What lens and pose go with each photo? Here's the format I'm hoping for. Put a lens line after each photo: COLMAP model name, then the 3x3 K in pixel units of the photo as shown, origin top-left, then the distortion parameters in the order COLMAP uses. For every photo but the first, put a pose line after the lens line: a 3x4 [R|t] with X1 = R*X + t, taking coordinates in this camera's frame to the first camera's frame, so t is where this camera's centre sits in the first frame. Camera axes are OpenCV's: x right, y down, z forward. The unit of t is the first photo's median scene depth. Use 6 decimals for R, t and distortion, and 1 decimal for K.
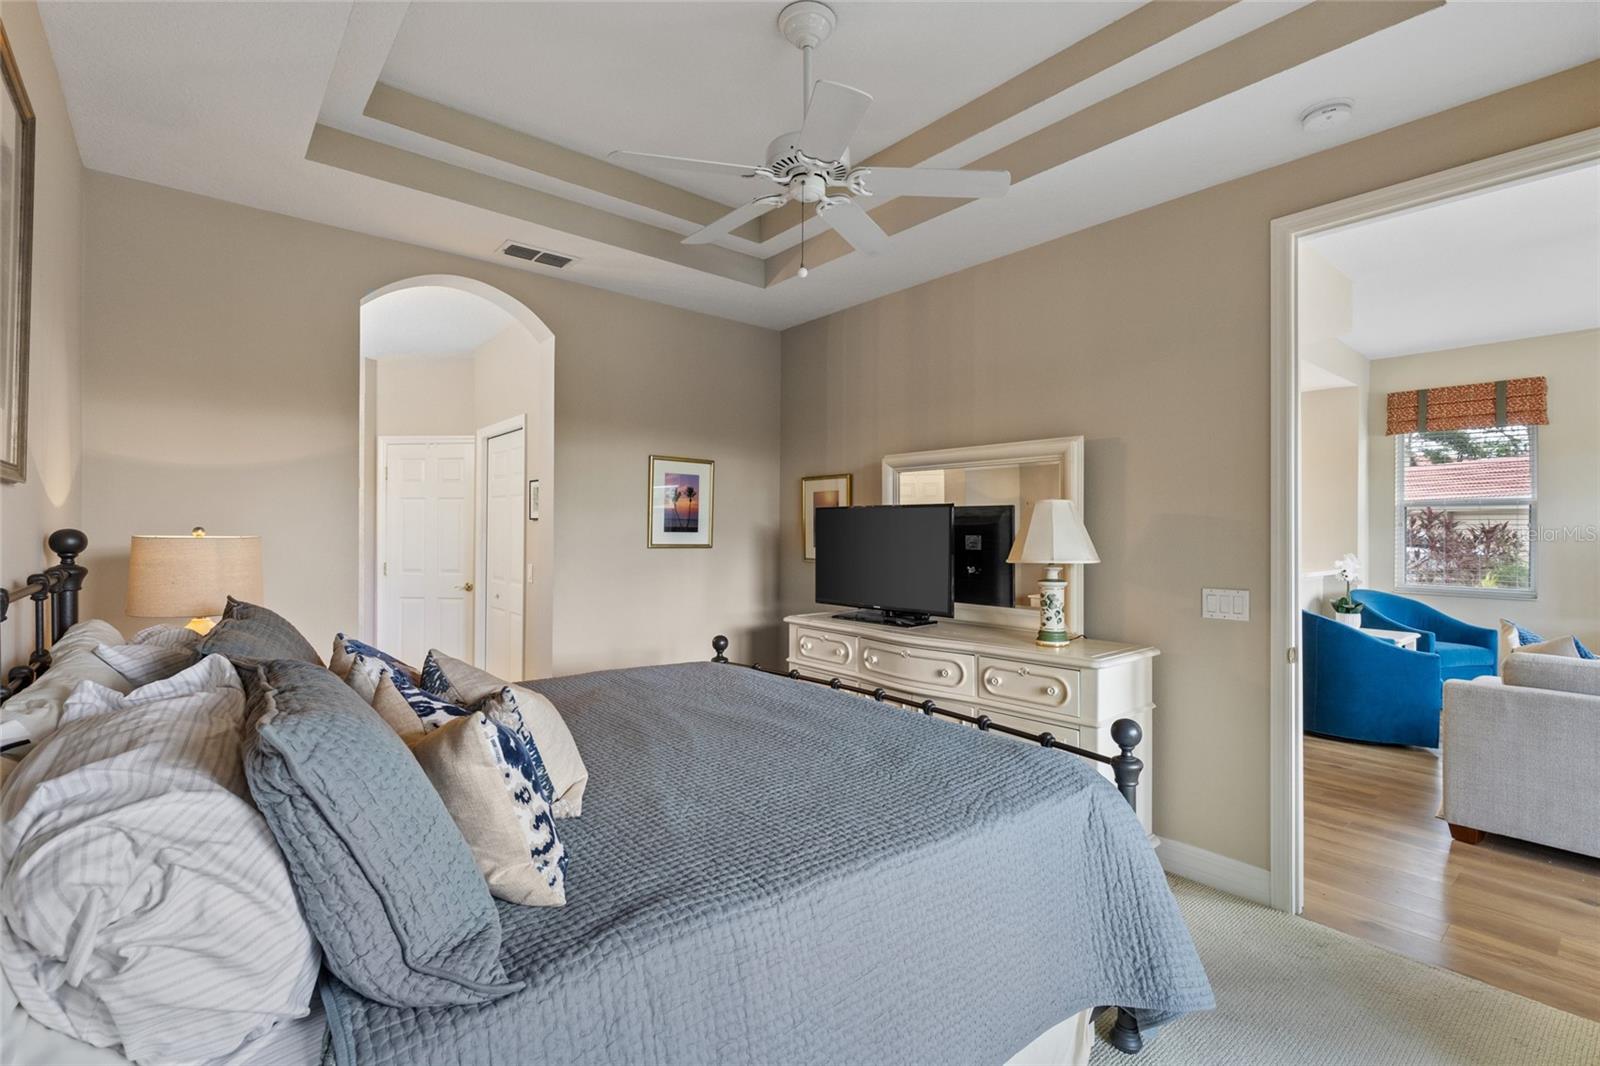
lens RADIAL K [[731.6, 0, 795.9], [0, 731.6, 528.9], [0, 0, 1]] dist [0.003846, 0.000234]
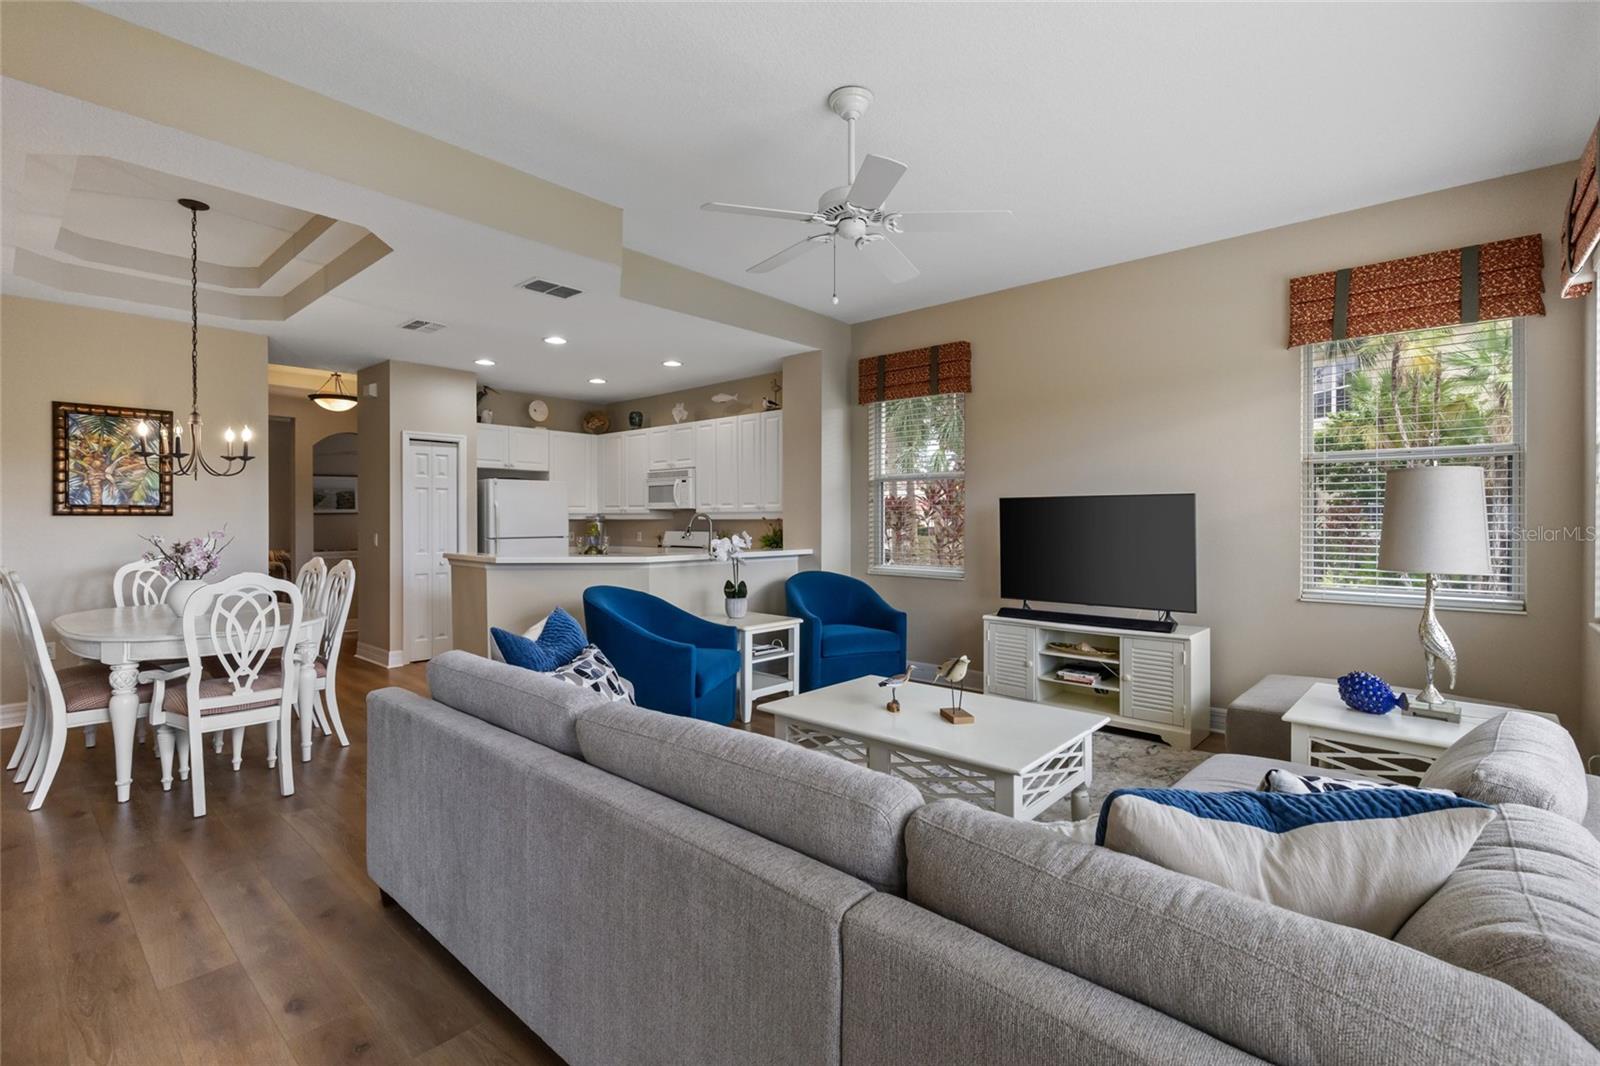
lens RADIAL K [[724.3, 0, 797.6], [0, 724.3, 526.6], [0, 0, 1]] dist [0.002531, -0.000364]
pose [[0.990881, -0.004276, 0.134673, 0.622605], [0.002373, 0.999895, 0.014288, 0.014367], [-0.134720, -0.013838, 0.990787, 0.101171]]
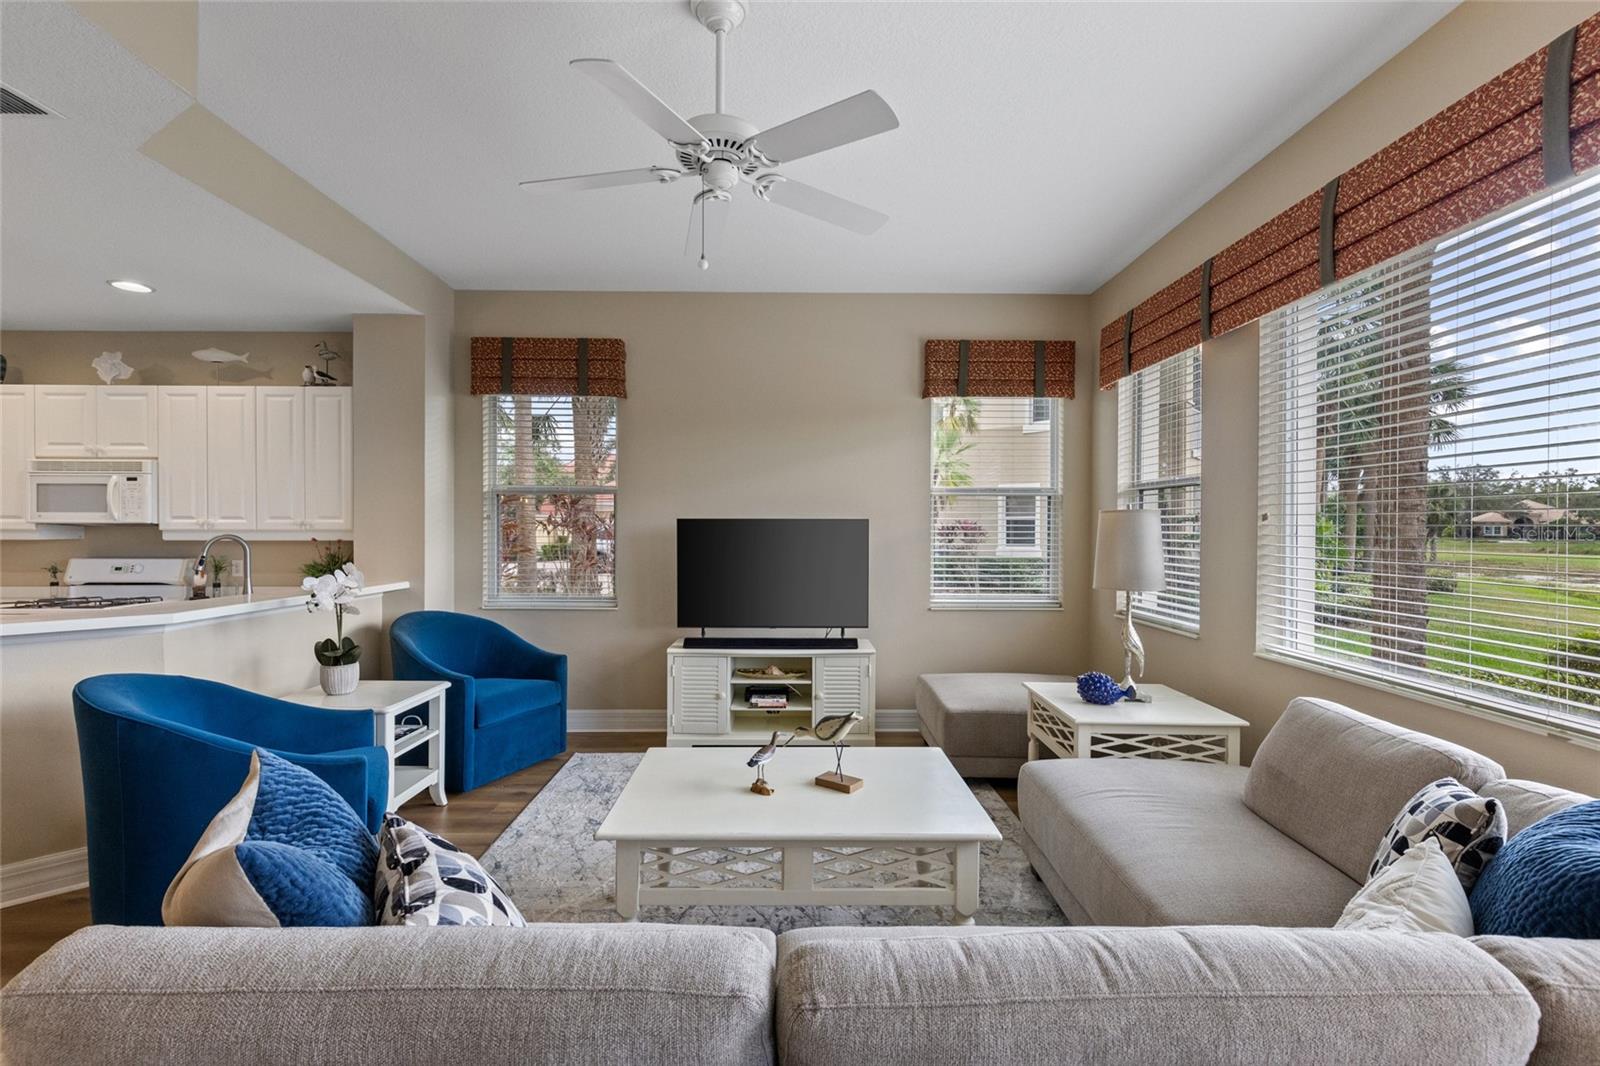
lens RADIAL K [[716.1, 0, 800.0], [0, 716.1, 533.0], [0, 0, 1]] dist [0.004954, -0.001069]
pose [[0.637283, -0.005522, 0.770610, 0.477284], [-0.004478, 0.999931, 0.010868, 0.001311], [-0.770617, -0.010376, 0.637214, 0.299367]]
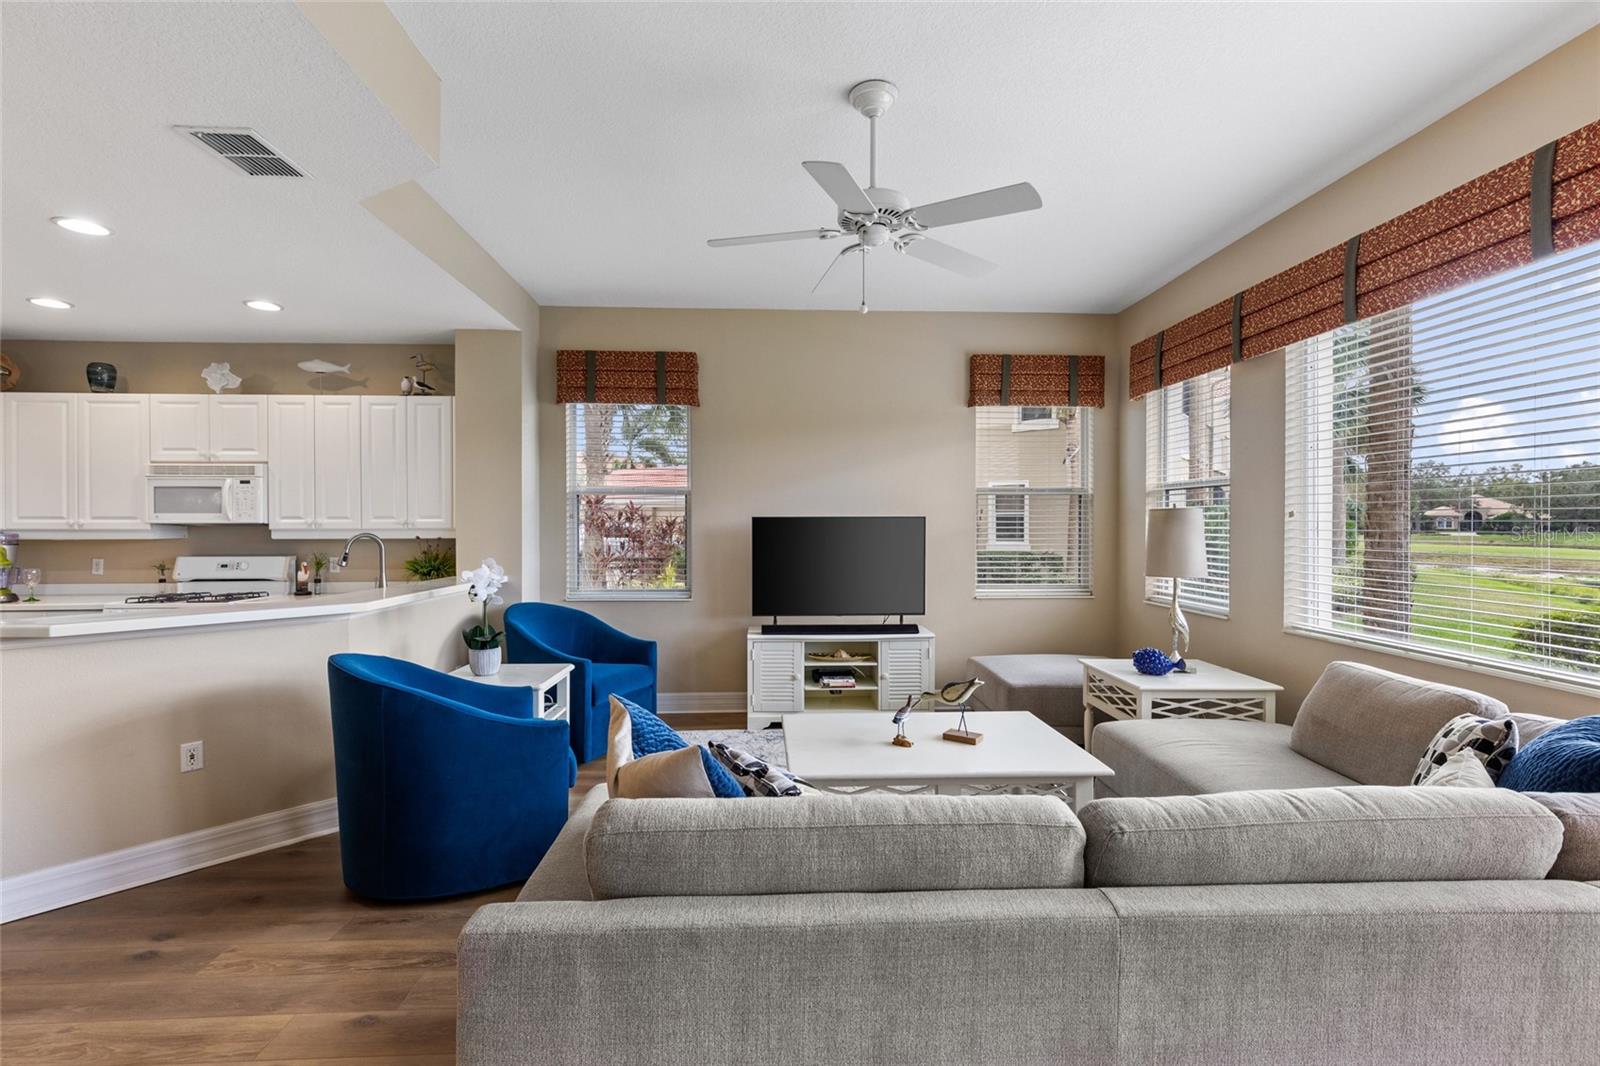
lens RADIAL K [[718.0, 0, 800.6], [0, 718.0, 528.7], [0, 0, 1]] dist [0.004012, -0.000857]
pose [[0.607329, -0.007511, 0.794415, 0.359306], [-0.000344, 0.999953, 0.009717, 0.000544], [-0.794451, -0.006175, 0.607297, 0.328674]]
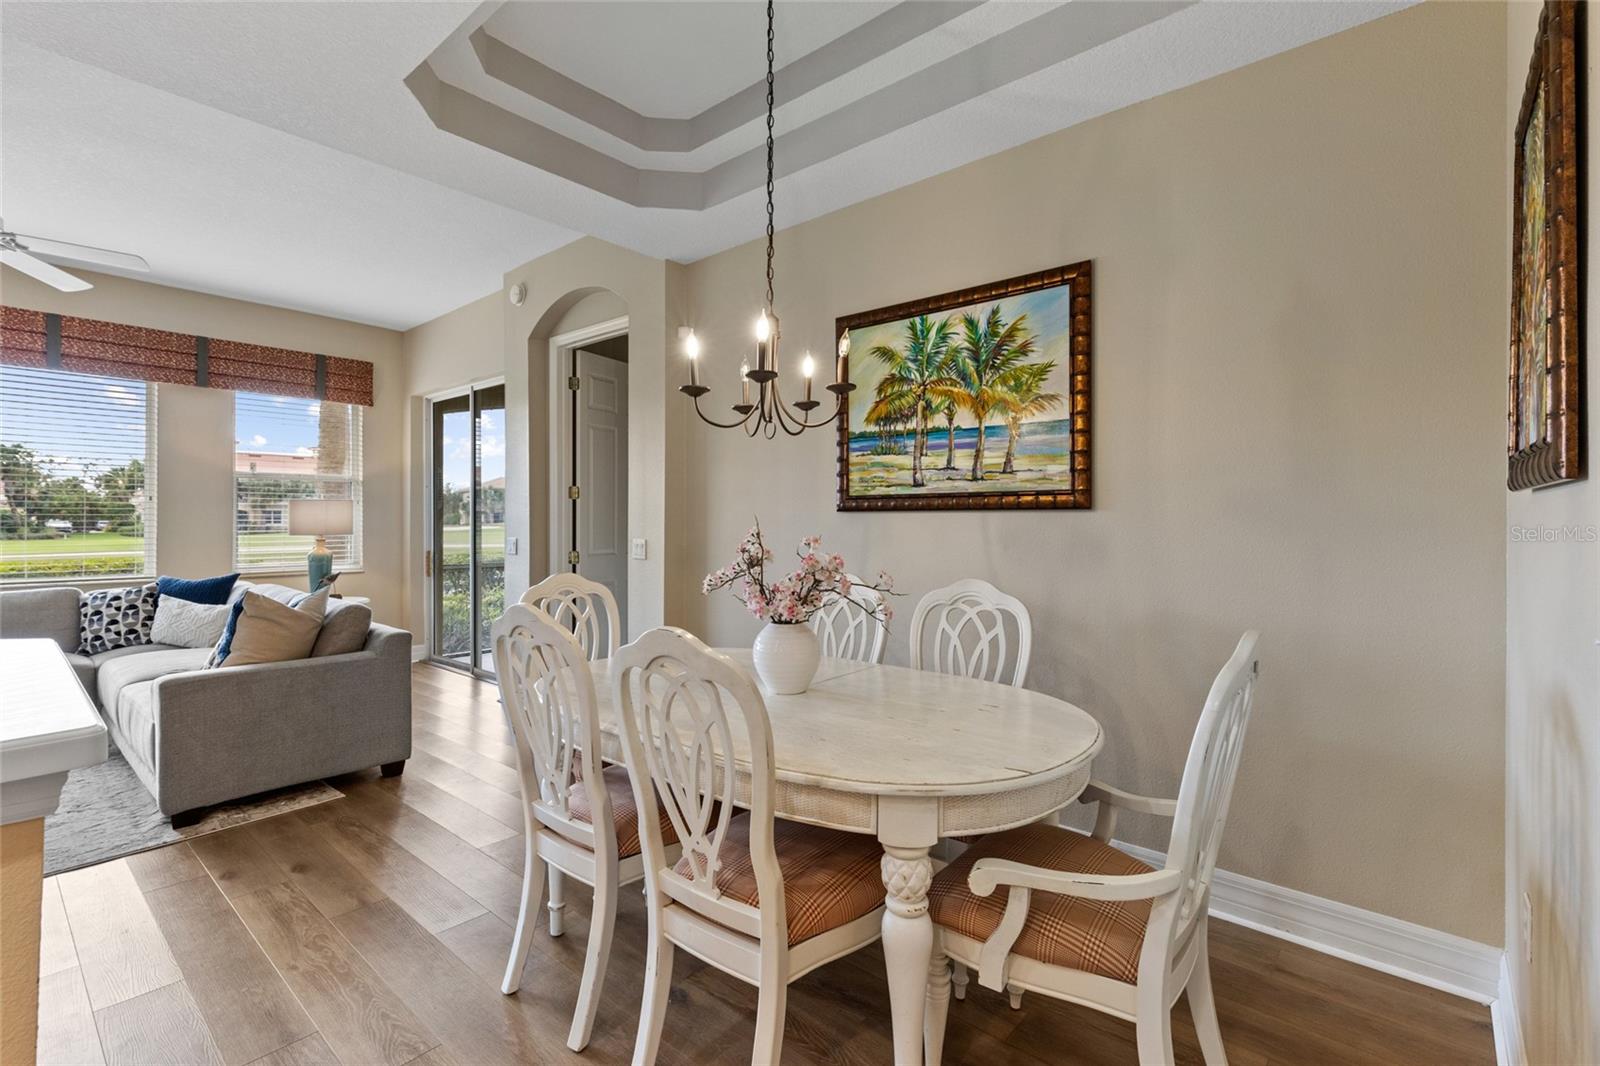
lens RADIAL K [[724.3, 0, 797.6], [0, 724.3, 526.6], [0, 0, 1]] dist [0.002531, -0.000364]
pose [[-0.987946, 0.000450, -0.154801, 0.244068], [-0.000516, 0.999981, 0.006198, 0.021042], [0.154801, 0.006203, -0.987926, 1.112115]]
